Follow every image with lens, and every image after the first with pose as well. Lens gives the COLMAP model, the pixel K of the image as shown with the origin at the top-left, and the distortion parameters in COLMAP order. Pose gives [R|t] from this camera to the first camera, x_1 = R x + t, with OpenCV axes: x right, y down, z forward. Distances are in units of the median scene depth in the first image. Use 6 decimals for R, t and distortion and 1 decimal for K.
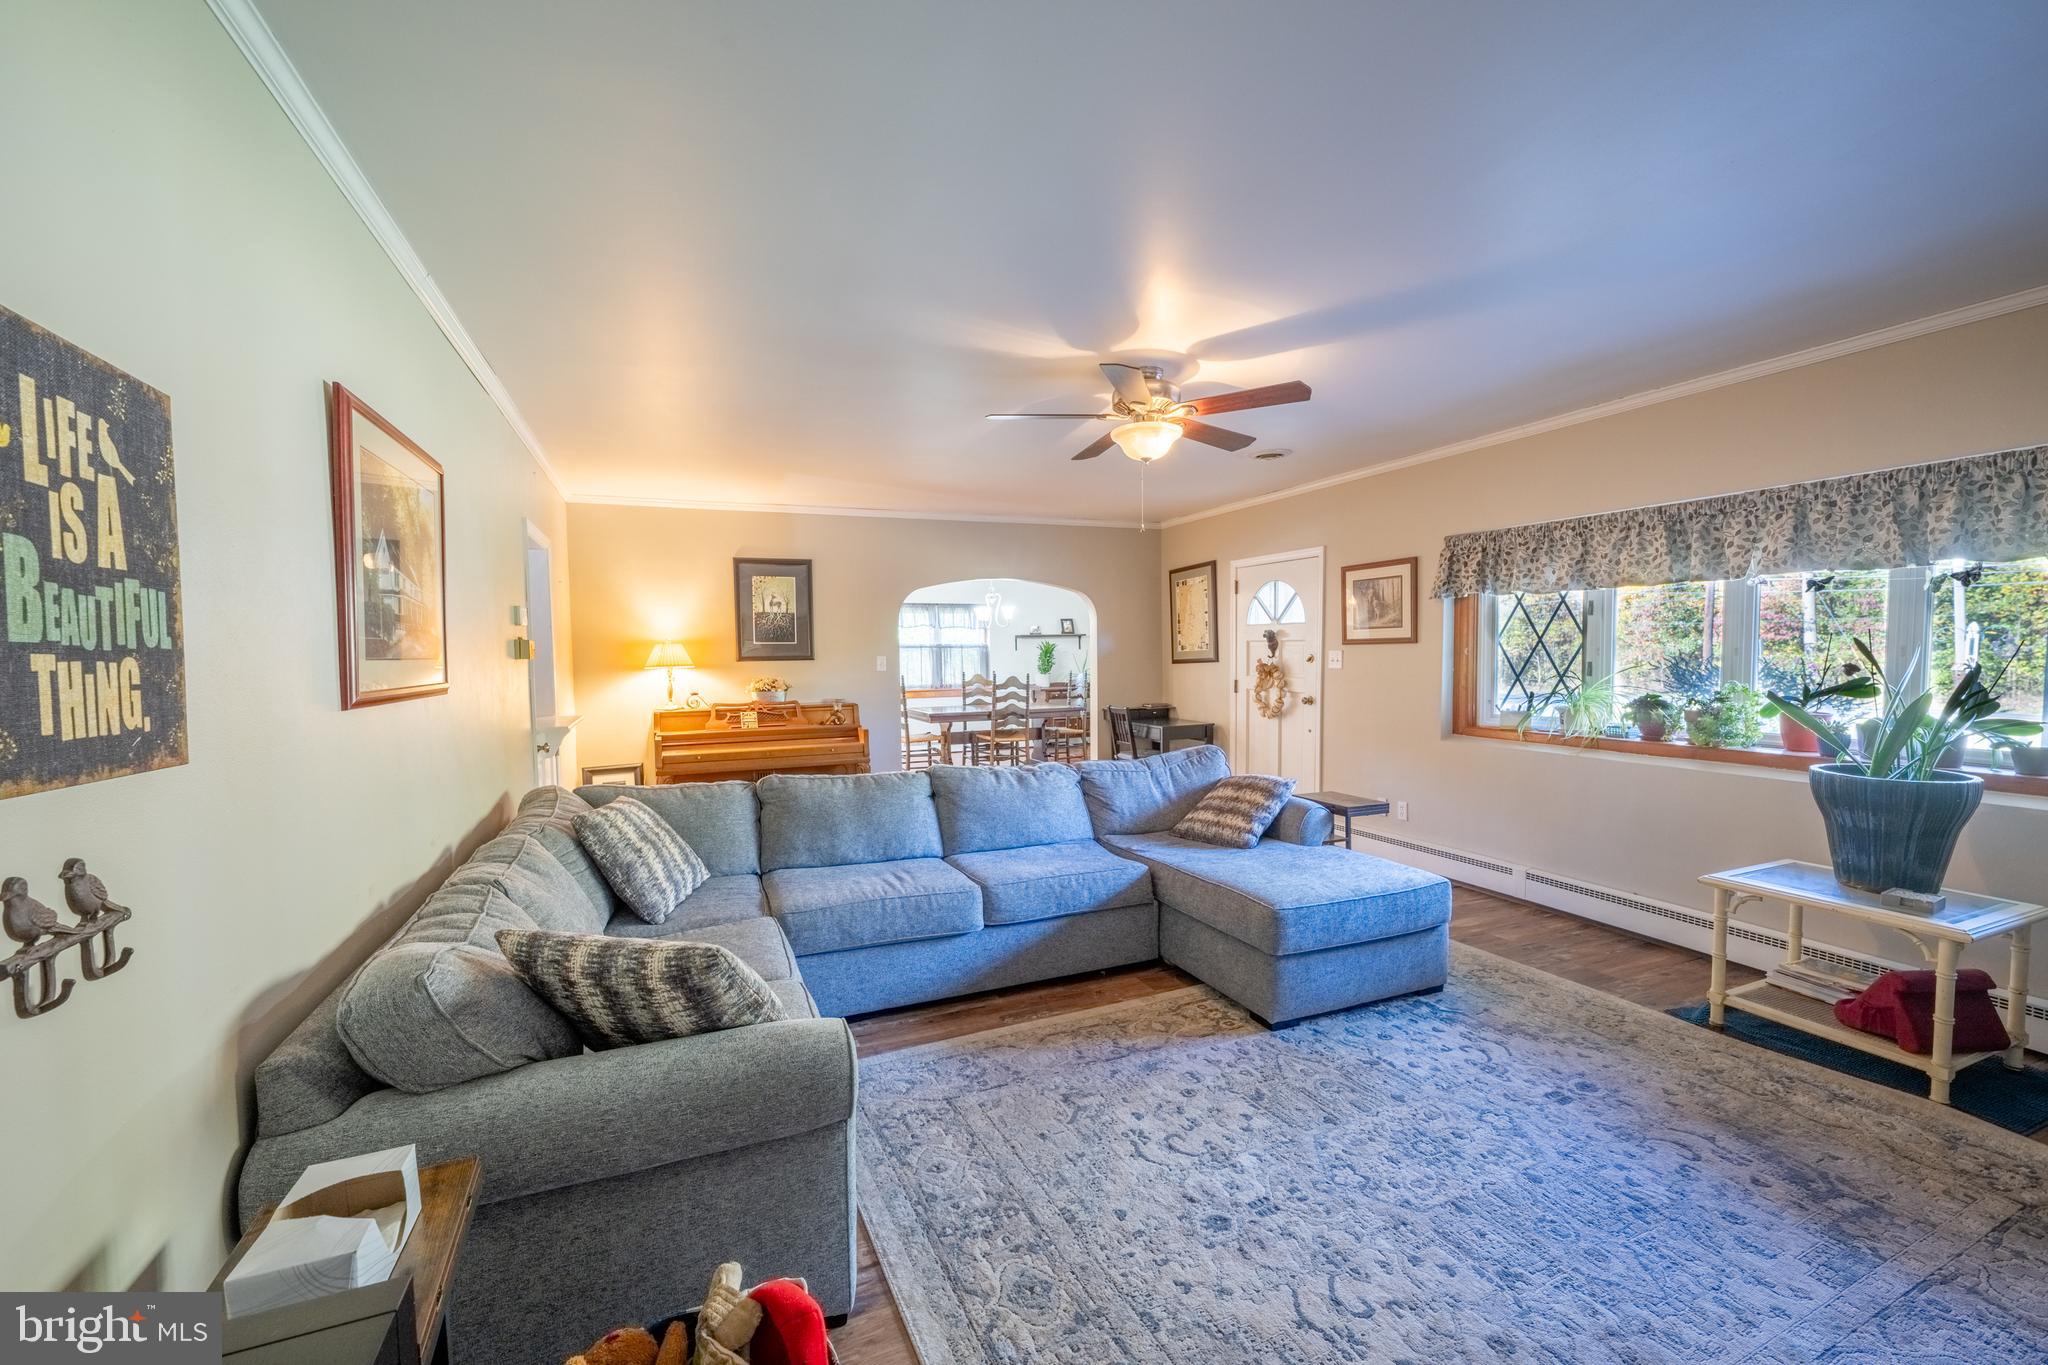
lens RADIAL K [[817.2, 0, 1011.3], [0, 817.2, 692.6], [0, 0, 1]] dist [0.000552, -0.000006]
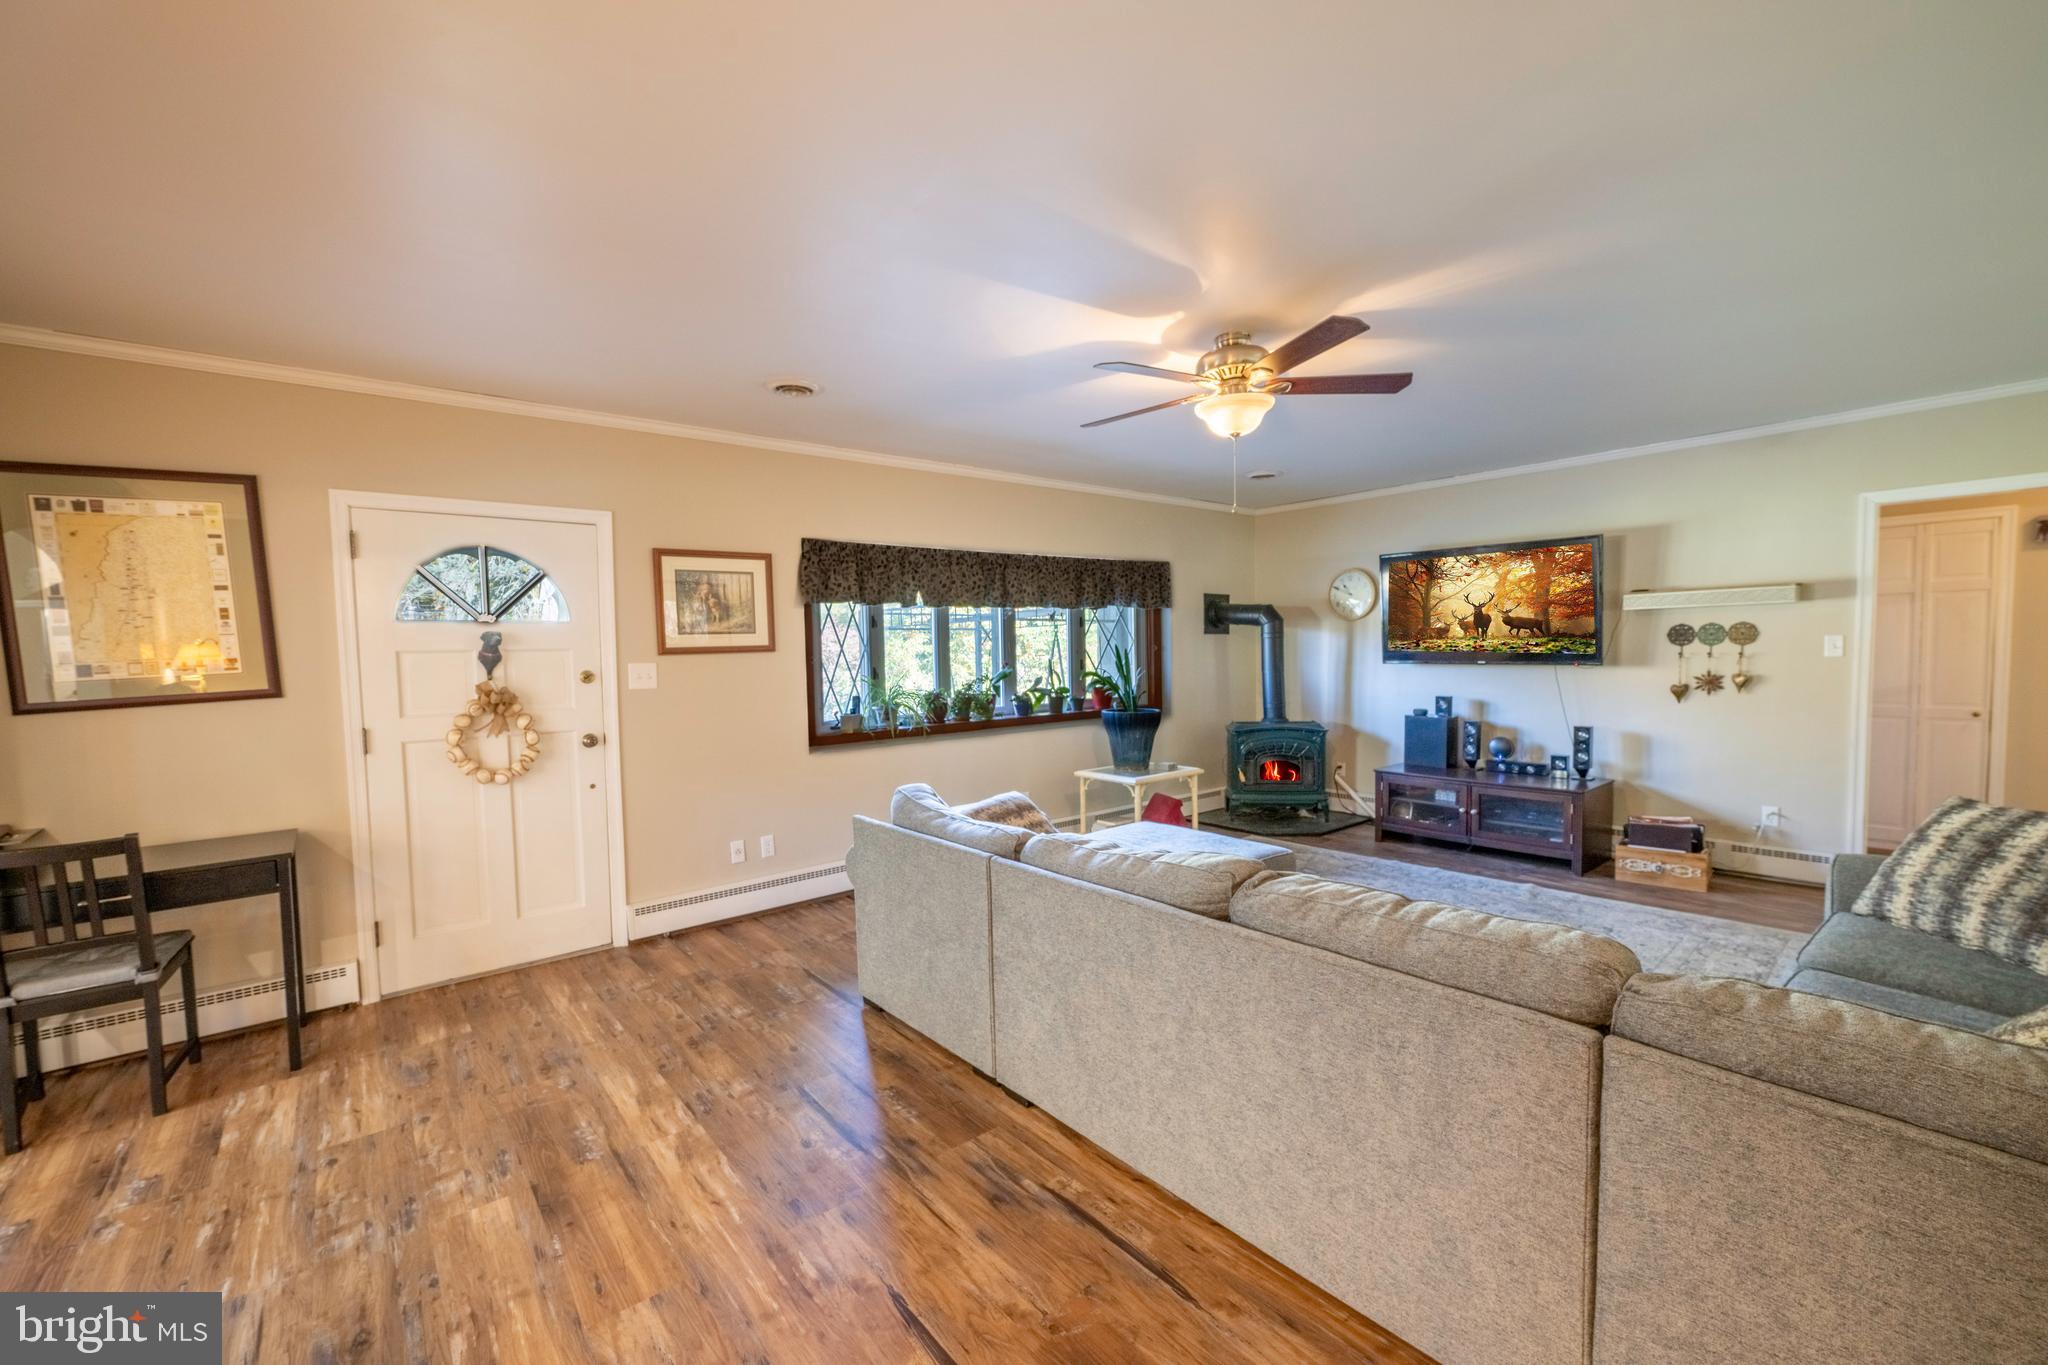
lens RADIAL K [[817.2, 0, 1011.3], [0, 817.2, 692.6], [0, 0, 1]] dist [0.000552, -0.000006]
pose [[-0.286743, -0.032841, 0.957445, -0.389183], [0.078375, 0.995258, 0.057610, -0.043042], [-0.954796, 0.091559, -0.282809, 0.918339]]
